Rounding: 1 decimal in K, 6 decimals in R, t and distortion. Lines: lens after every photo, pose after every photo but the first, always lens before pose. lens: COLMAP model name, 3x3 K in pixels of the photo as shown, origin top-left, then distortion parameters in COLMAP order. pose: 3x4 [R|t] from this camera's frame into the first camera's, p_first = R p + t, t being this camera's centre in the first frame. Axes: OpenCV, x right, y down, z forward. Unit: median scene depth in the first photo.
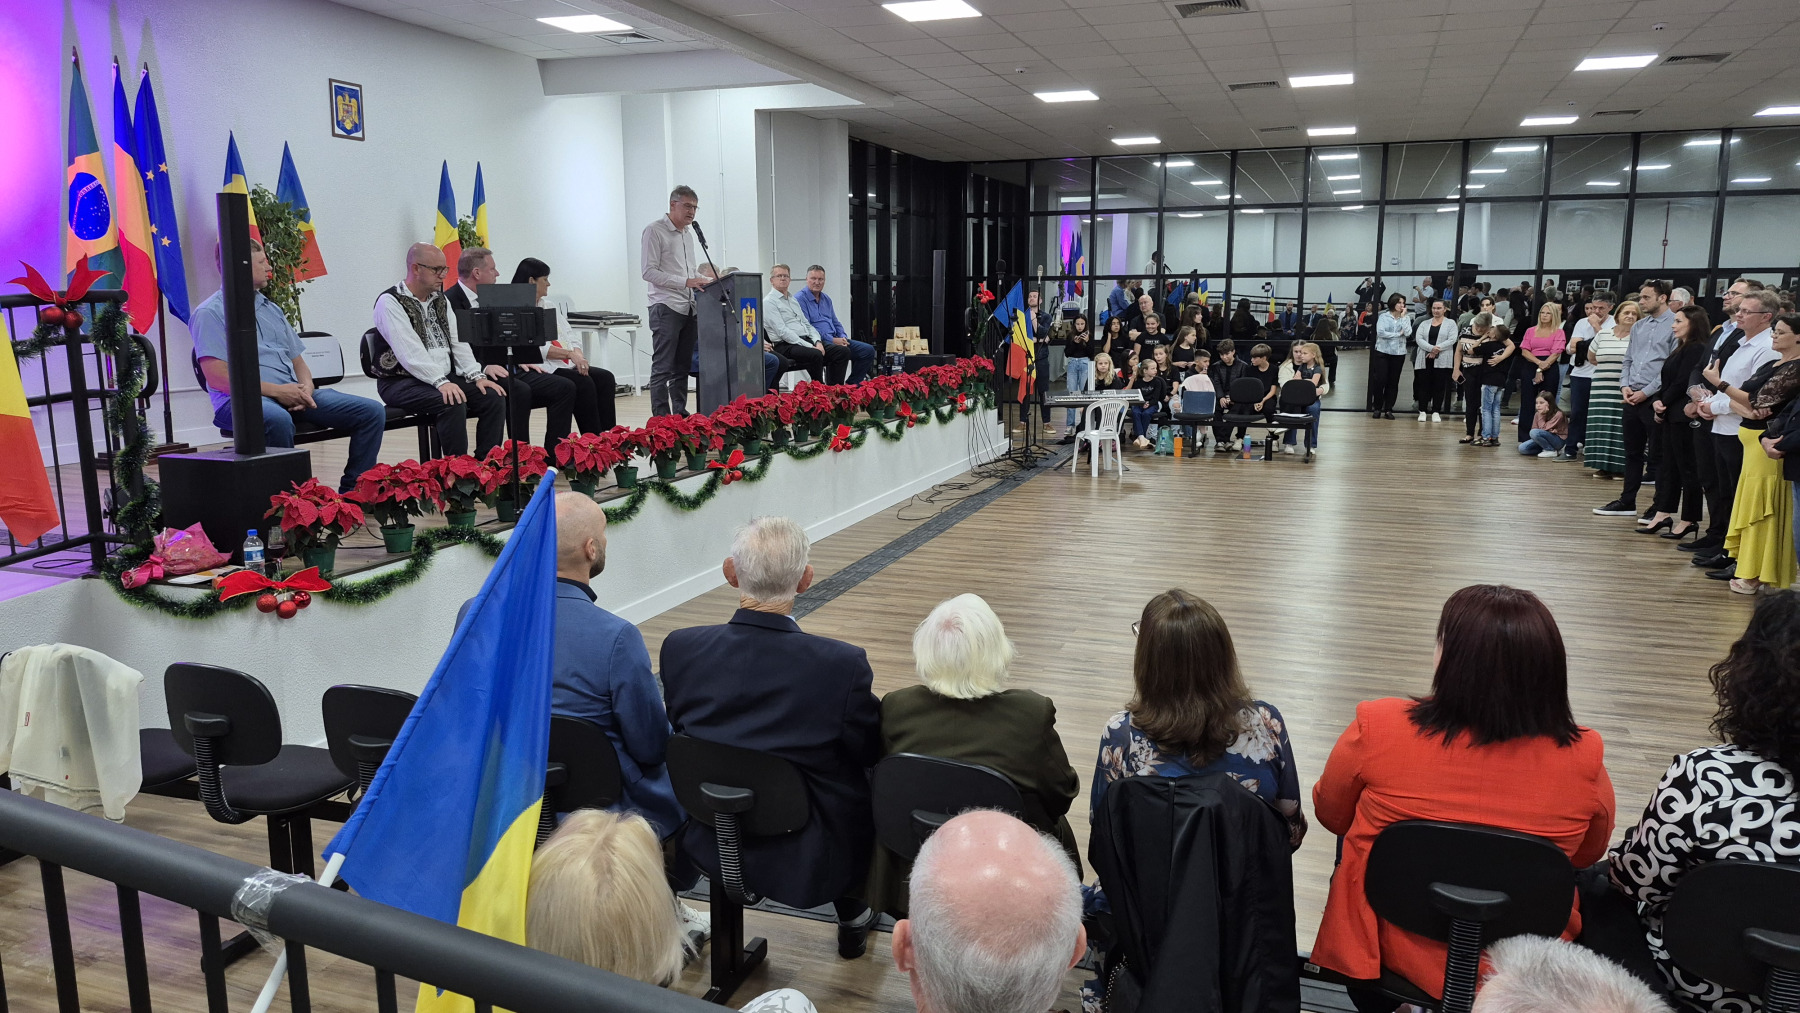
lens RADIAL K [[1240.6, 0, 904.8], [0, 1240.6, 487.7], [0, 0, 1]] dist [0.083916, -0.095263]
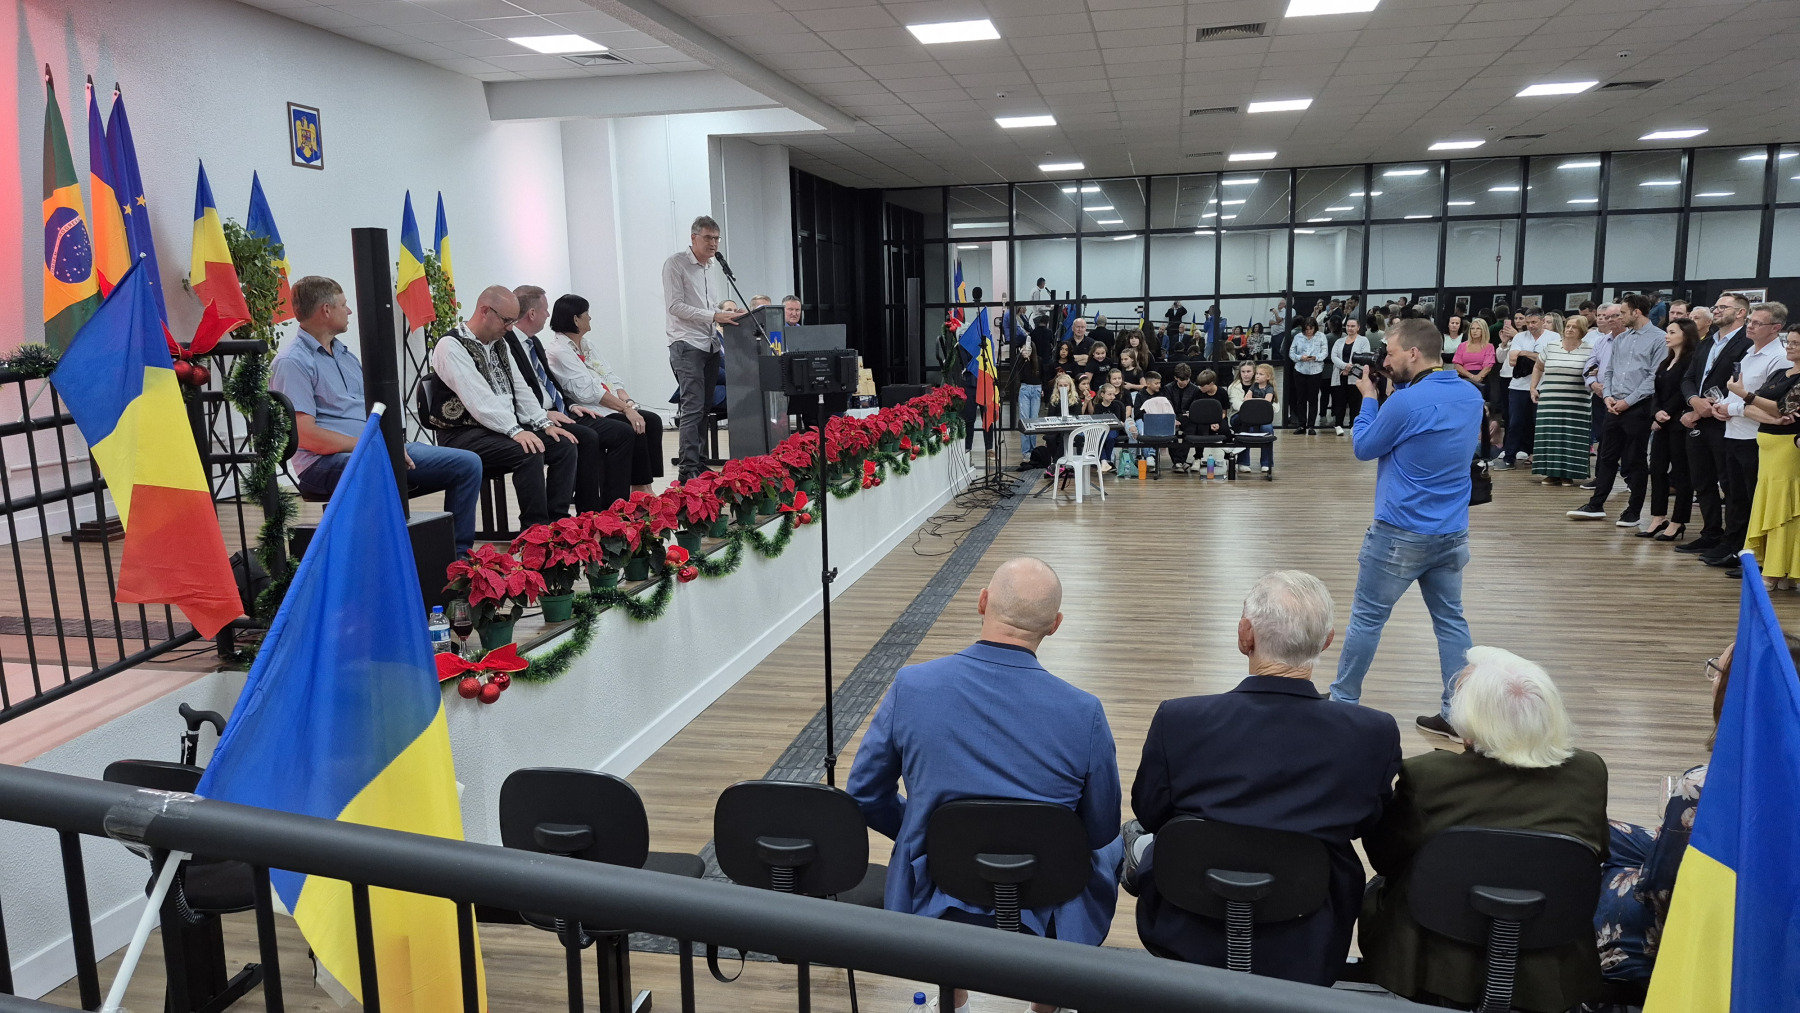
lens RADIAL K [[1240.6, 0, 898.6], [0, 1240.6, 510.0], [0, 0, 1]] dist [0.083916, -0.095263]
pose [[0.990677, -0.041264, 0.129831, -0.152909], [0.041771, 0.999127, -0.001180, -0.009835], [-0.129669, 0.006592, 0.991535, 0.039435]]
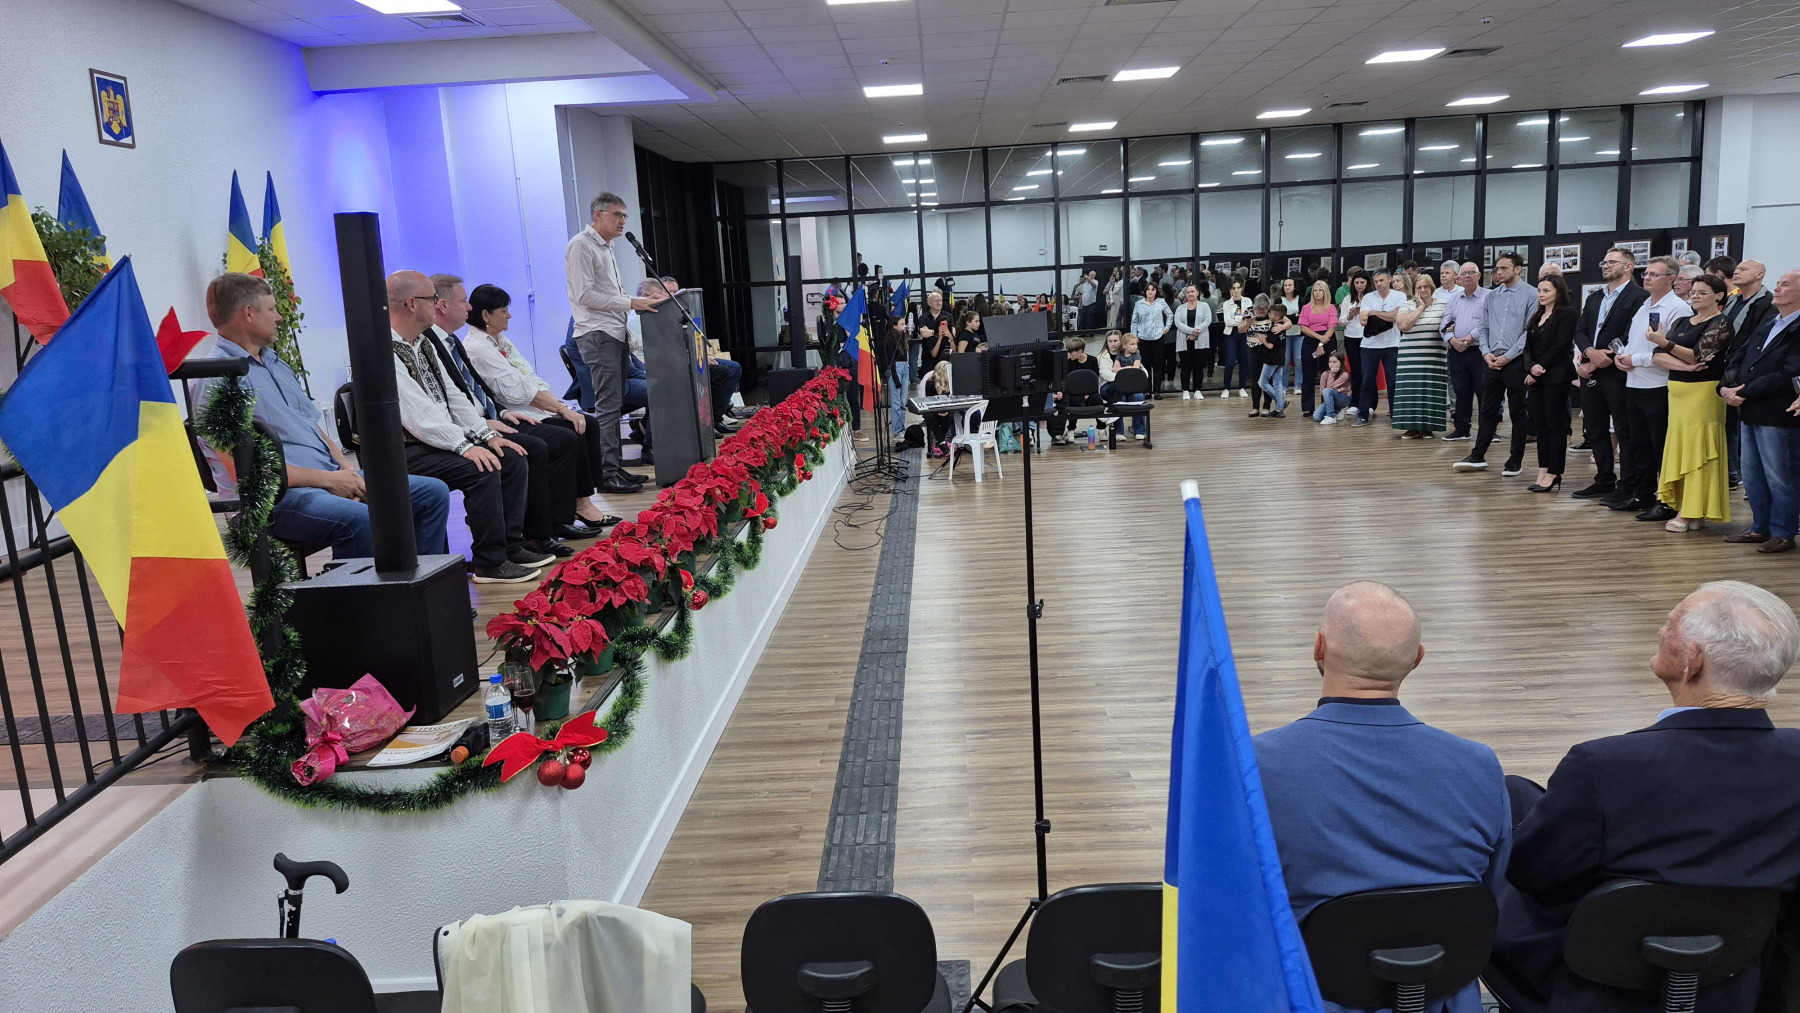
lens RADIAL K [[1240.6, 0, 894.0], [0, 1240.6, 487.7], [0, 0, 1]] dist [0.083916, -0.095263]
pose [[0.949632, -0.099729, 0.297075, -0.250538], [0.100505, 0.994855, 0.012701, -0.029630], [-0.296813, 0.017796, 0.954770, 0.121330]]
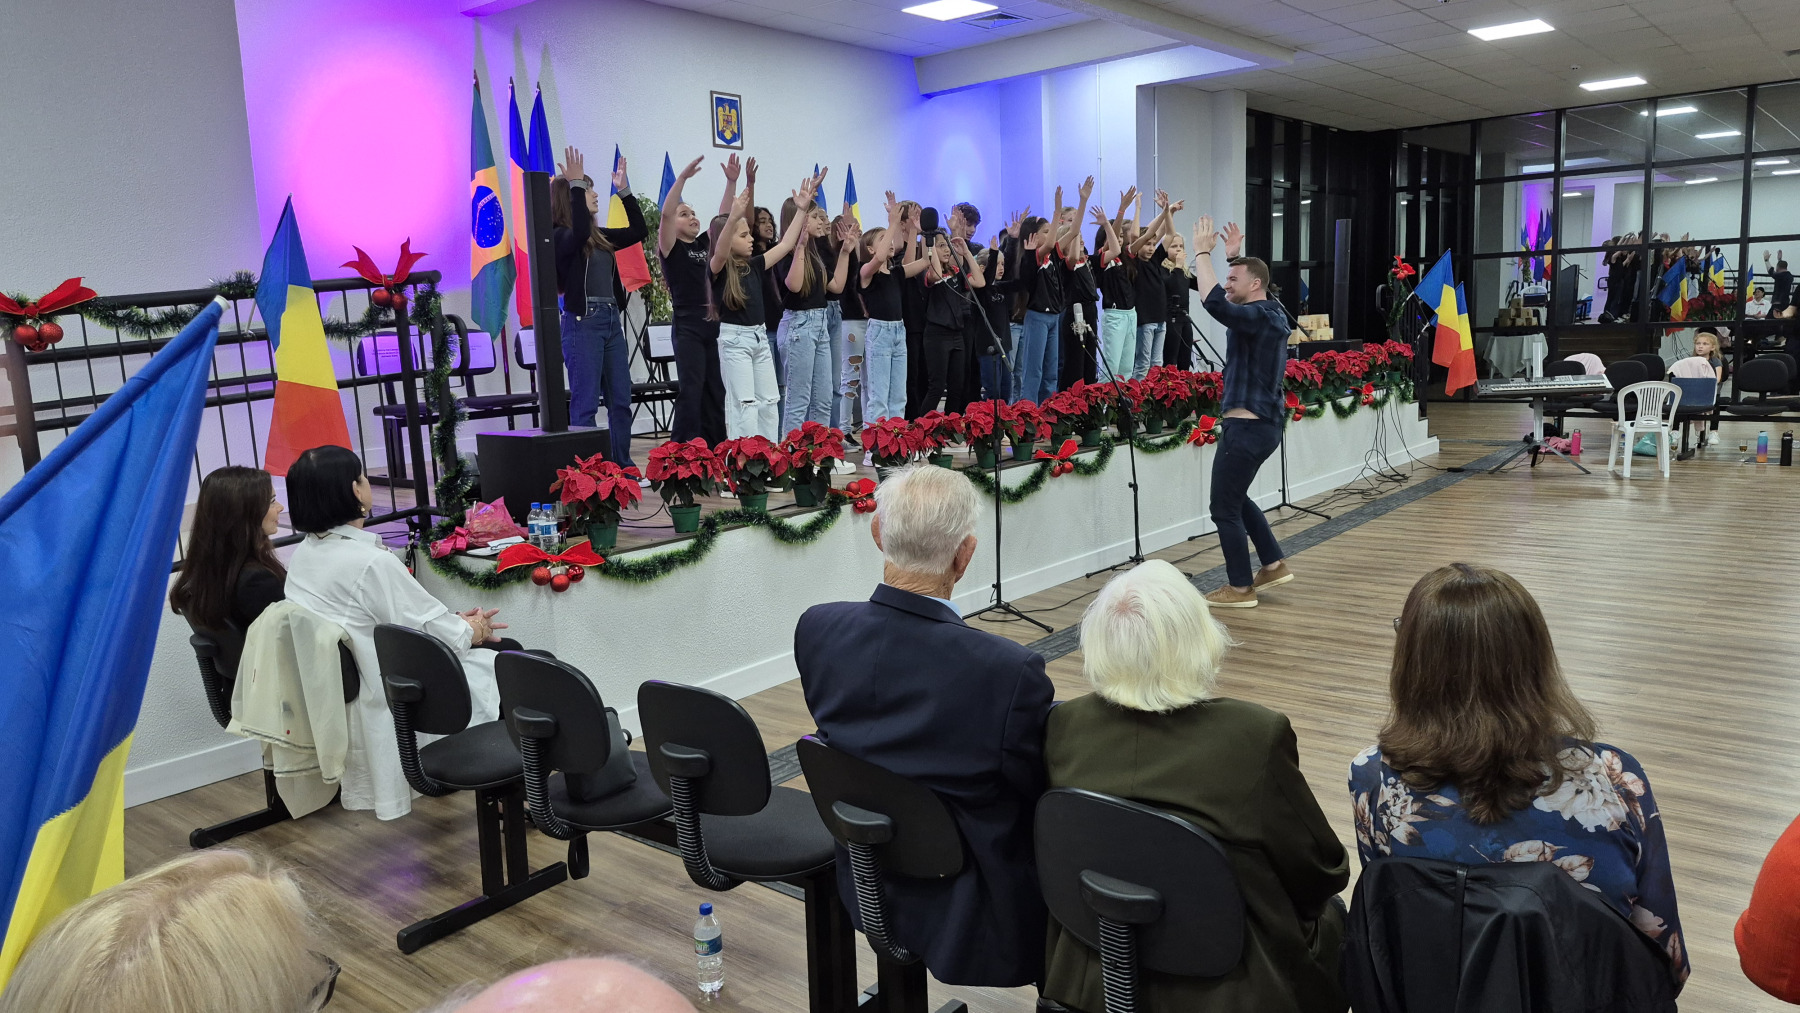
lens RADIAL K [[1240.6, 0, 889.4], [0, 1240.6, 498.7], [0, 0, 1]] dist [0.083916, -0.095263]
pose [[0.939189, 0.012069, -0.343188, 0.042772], [-0.013913, 0.999899, -0.002911, 0.014469], [0.343118, 0.007509, 0.939262, 0.083235]]
